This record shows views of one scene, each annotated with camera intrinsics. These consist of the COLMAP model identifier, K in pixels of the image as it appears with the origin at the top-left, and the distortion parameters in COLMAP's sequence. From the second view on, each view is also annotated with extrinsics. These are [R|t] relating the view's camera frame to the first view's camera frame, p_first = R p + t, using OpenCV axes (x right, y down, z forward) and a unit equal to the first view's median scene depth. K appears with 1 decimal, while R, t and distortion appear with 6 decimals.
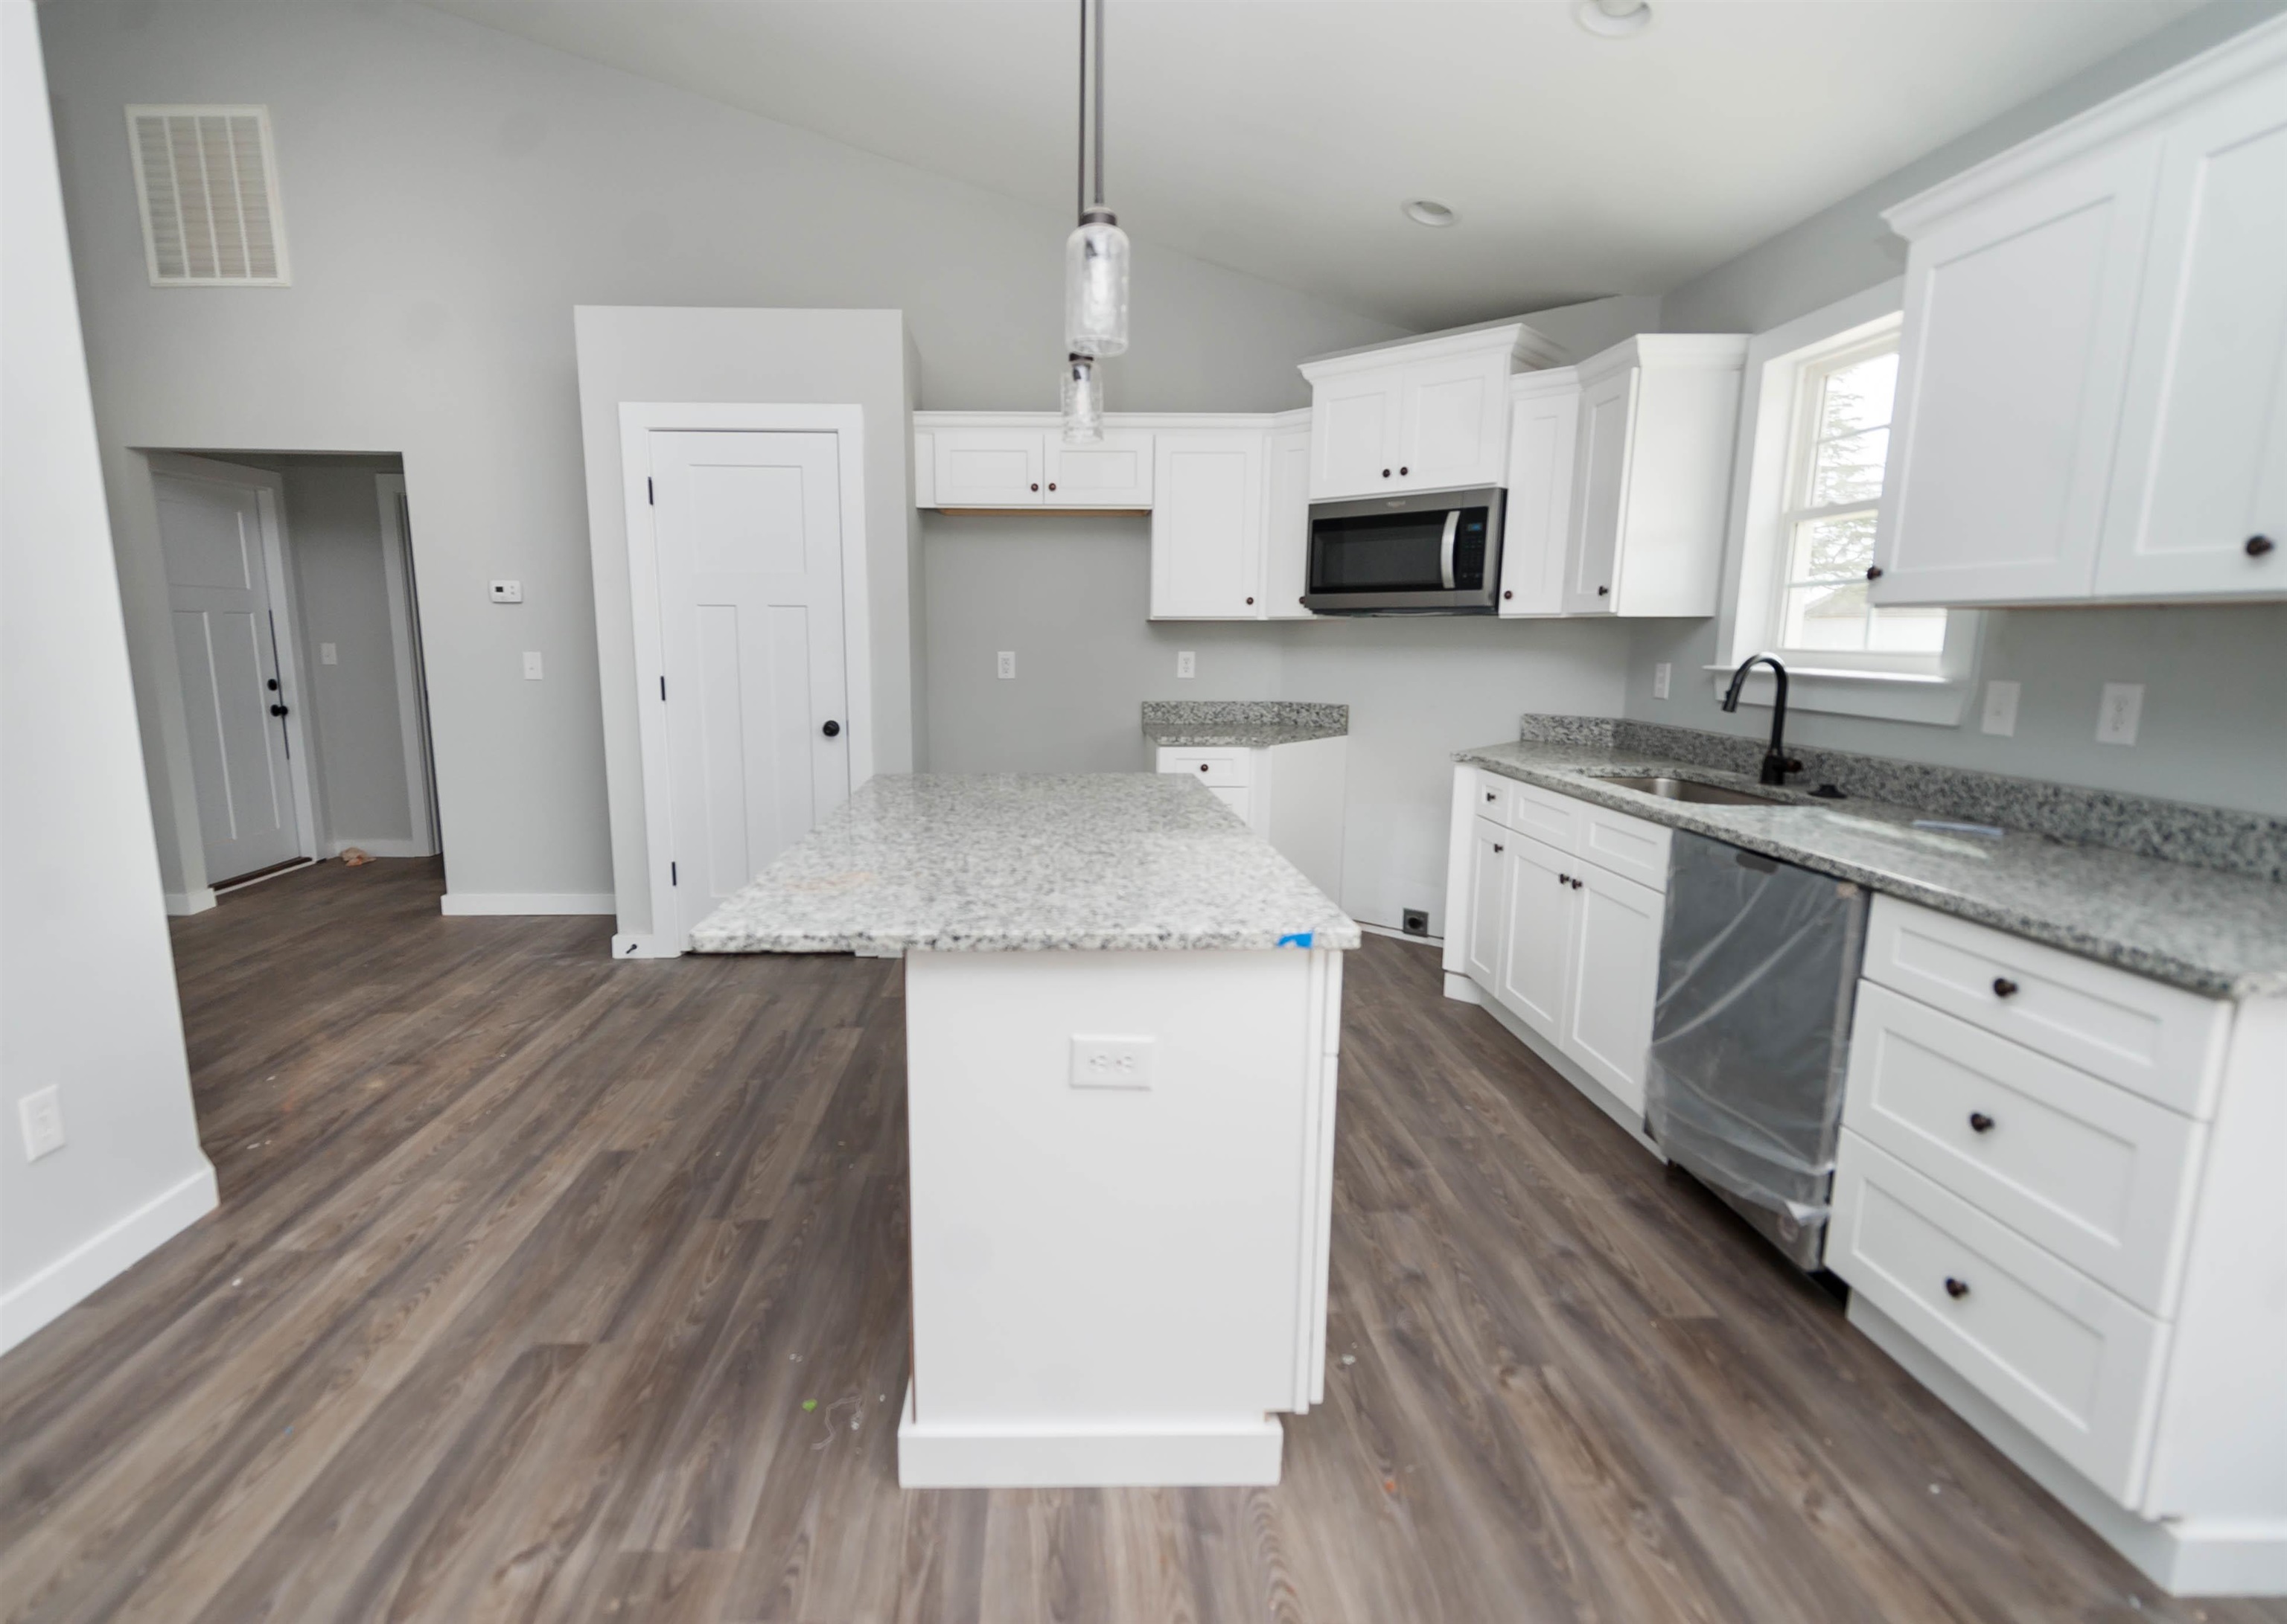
lens RADIAL K [[1096.6, 0, 1063.9], [0, 1096.6, 812.4], [0, 0, 1]] dist [0.001610, -0.000914]
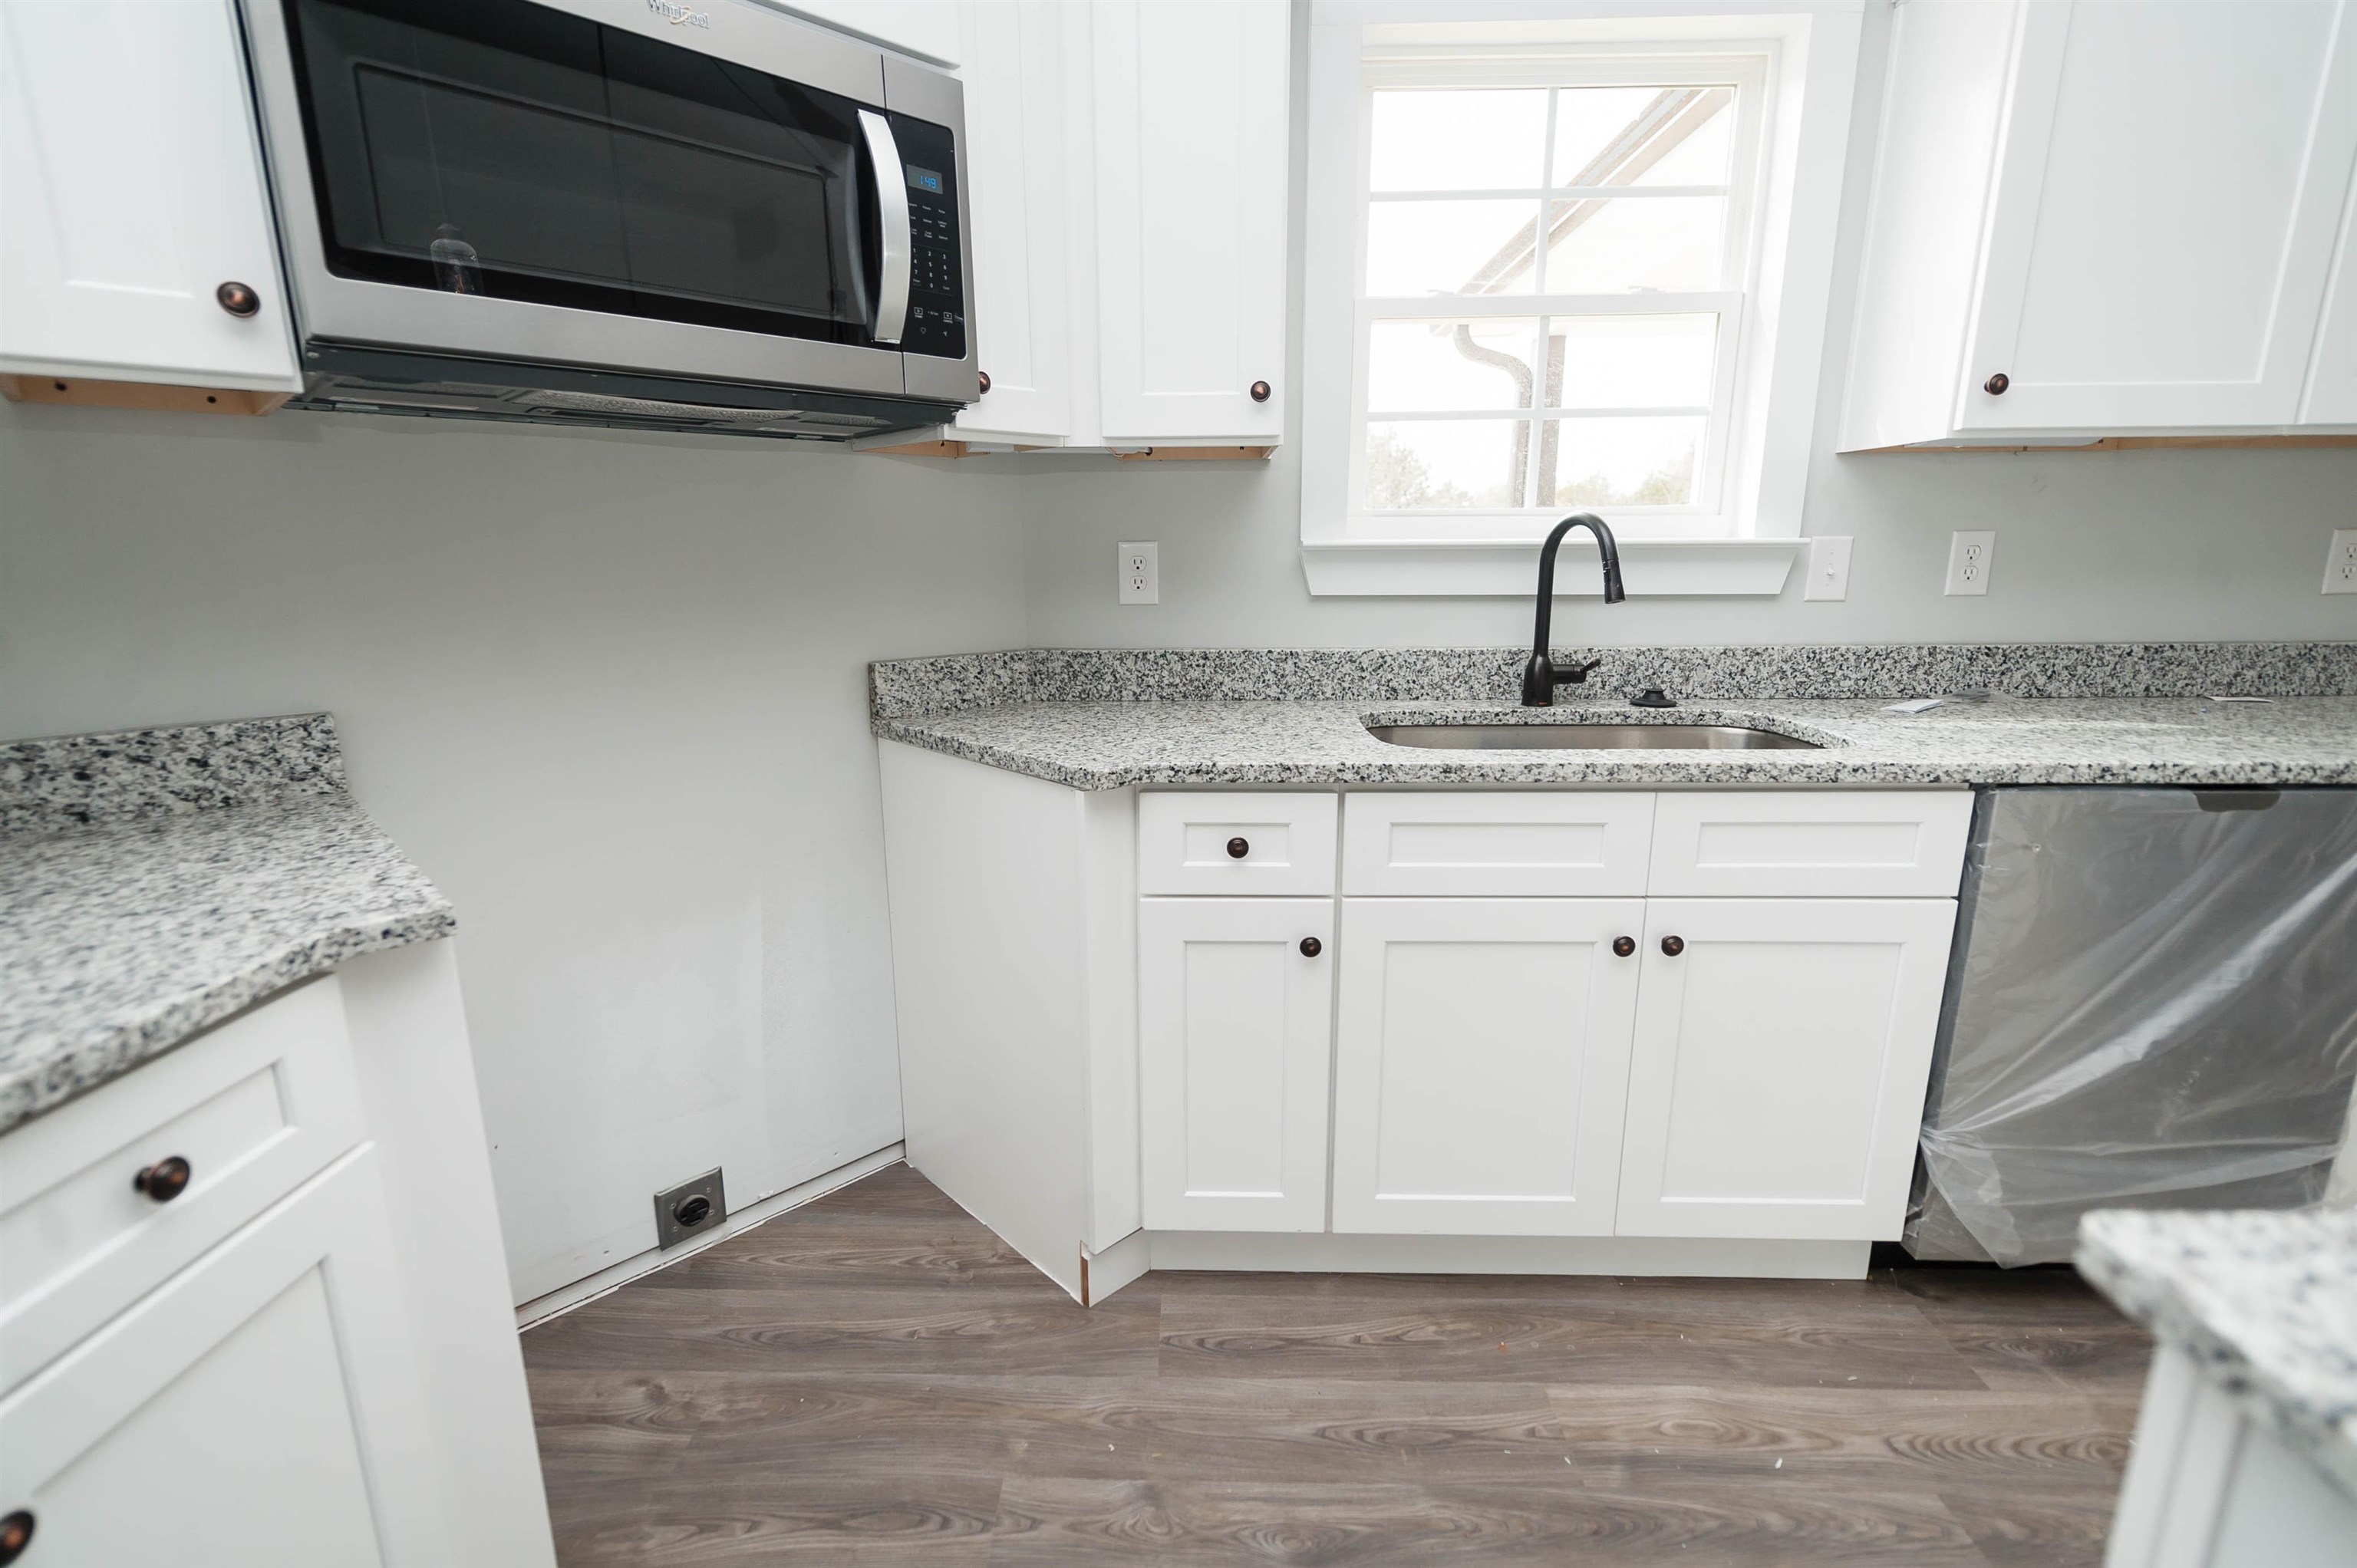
lens RADIAL K [[1066.1, 0, 1180.6], [0, 1066.1, 788.9], [0, 0, 1]] dist [0.031774, -0.013986]
pose [[0.037450, -0.232541, 0.971865, -0.045811], [0.167800, 0.960202, 0.223284, -0.210957], [-0.985109, 0.154717, 0.074980, 1.516799]]
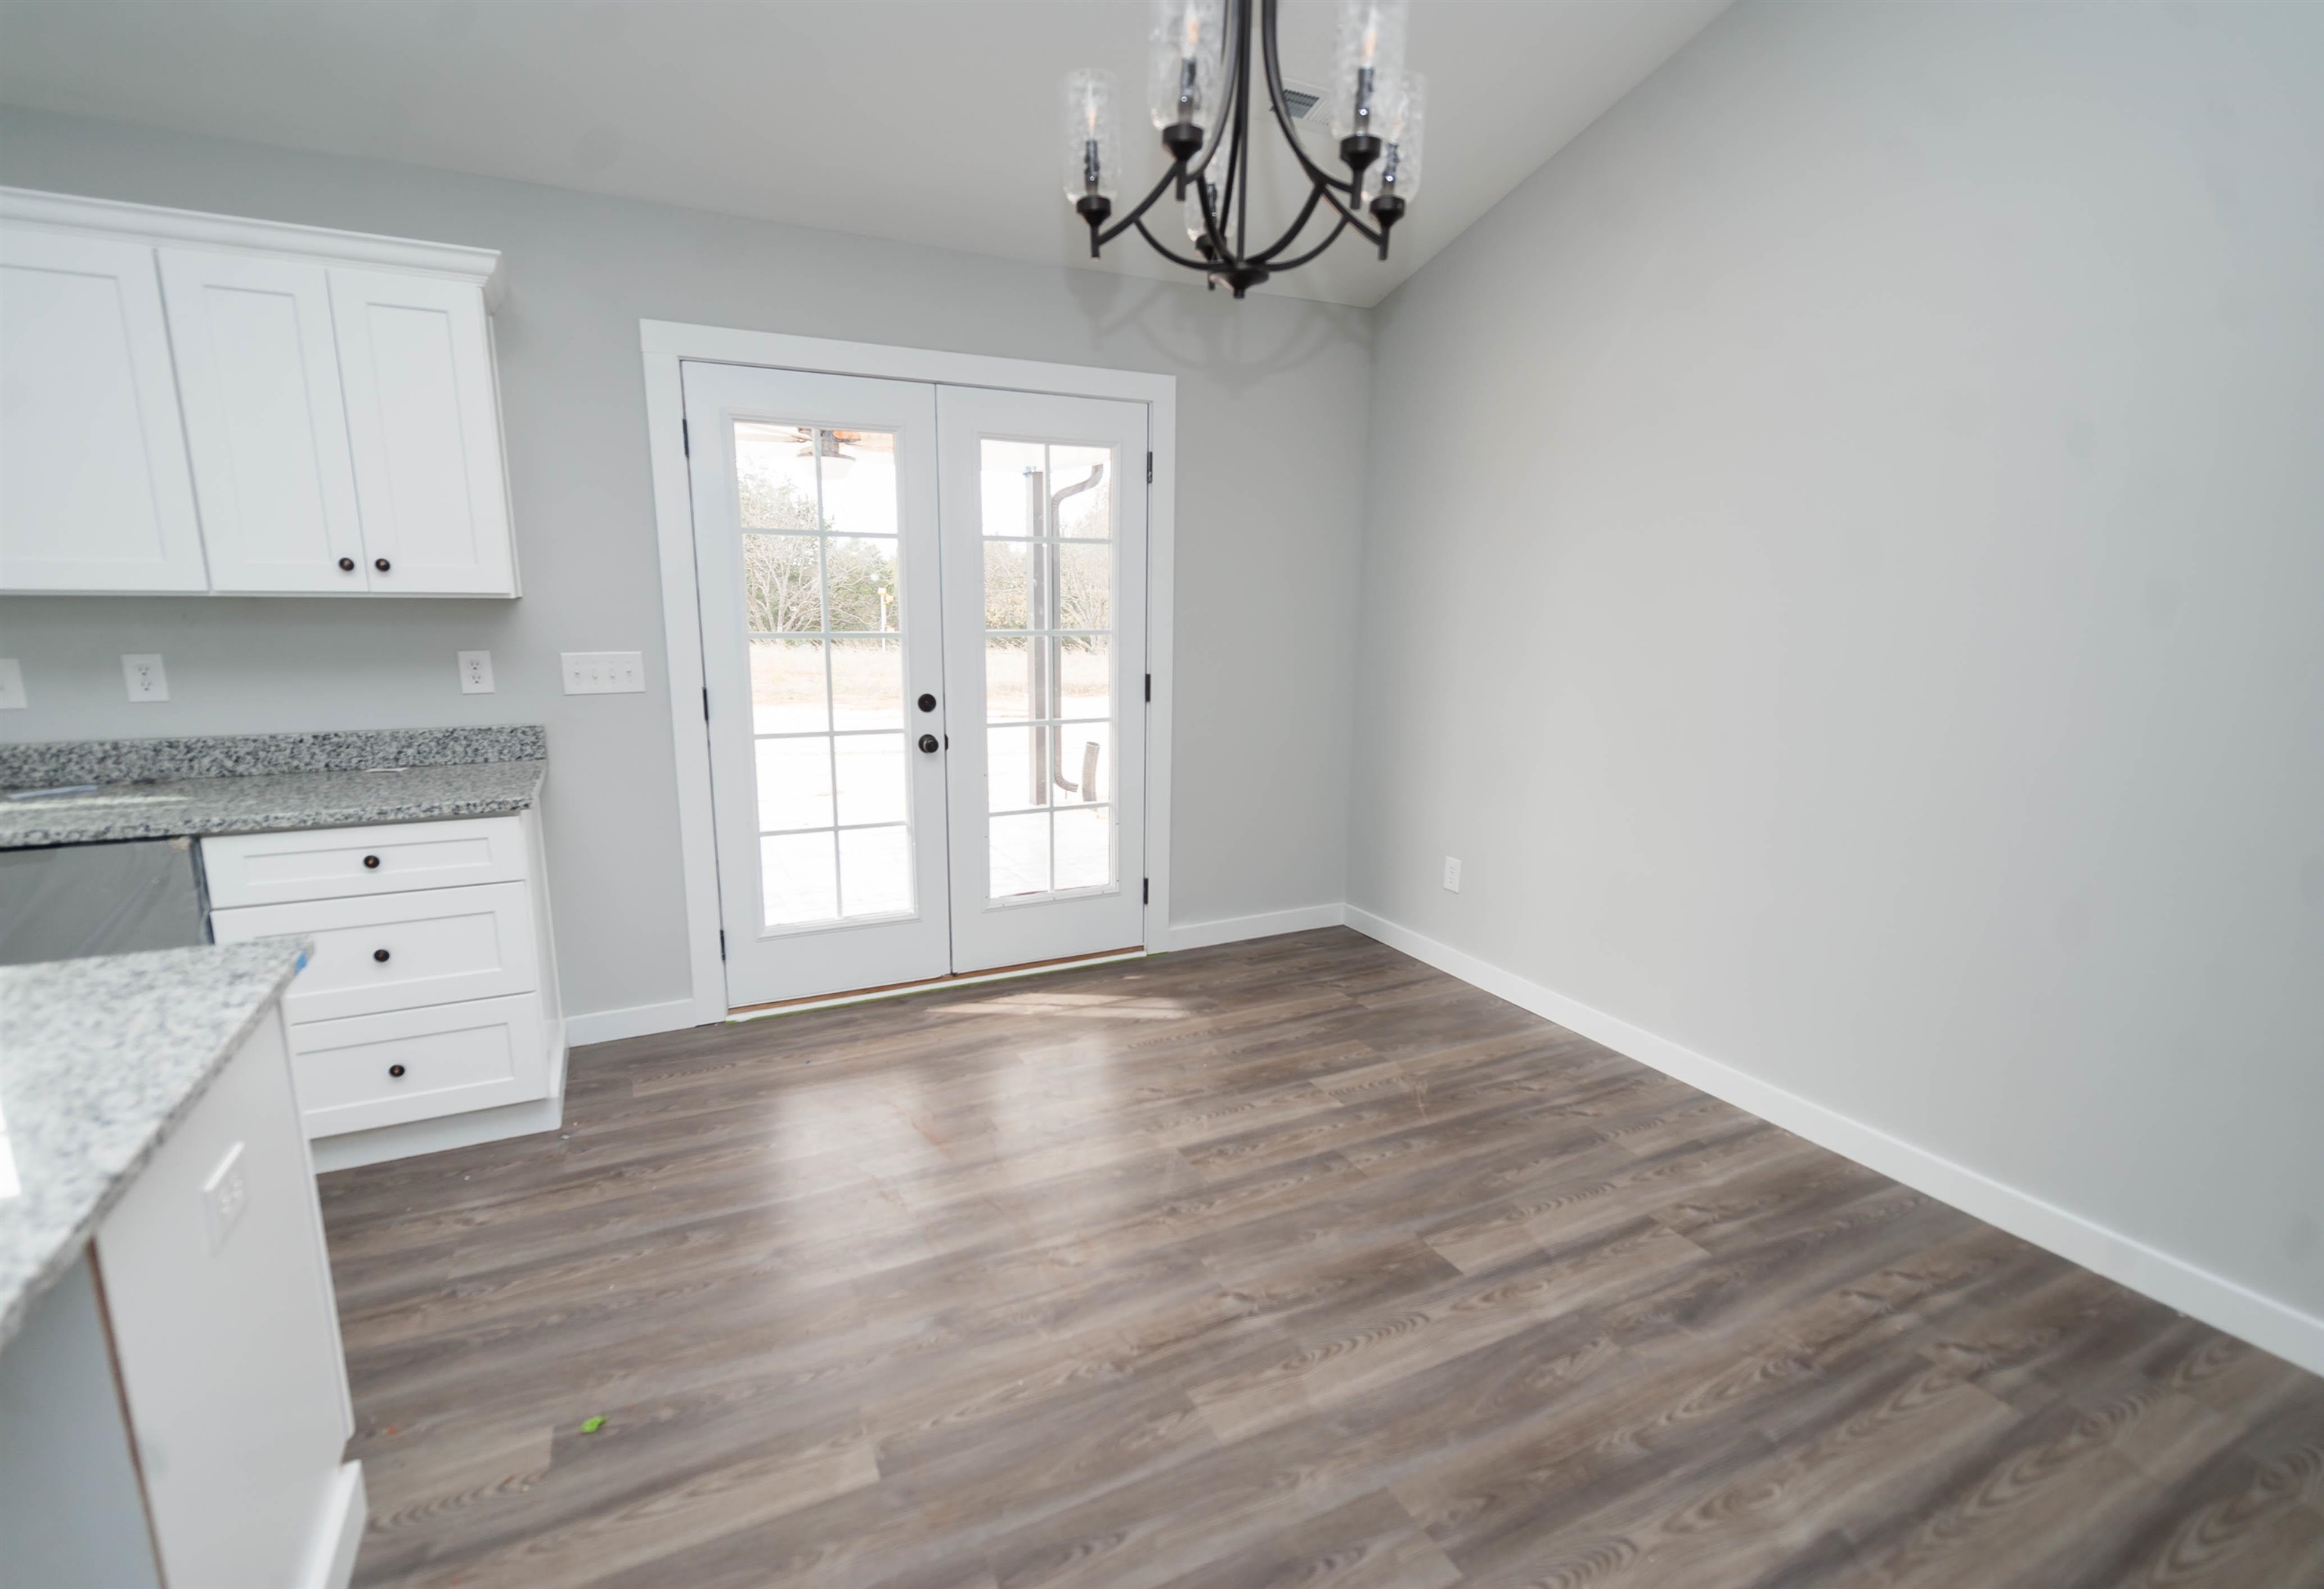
lens RADIAL K [[1040.6, 0, 1141.1], [0, 1040.6, 801.3], [0, 0, 1]] dist [-0.001874, -0.000684]
pose [[-0.430127, -0.183033, 0.884019, -0.581034], [0.134830, 0.955224, 0.263379, -0.105188], [-0.892643, 0.232479, -0.386189, 0.426956]]
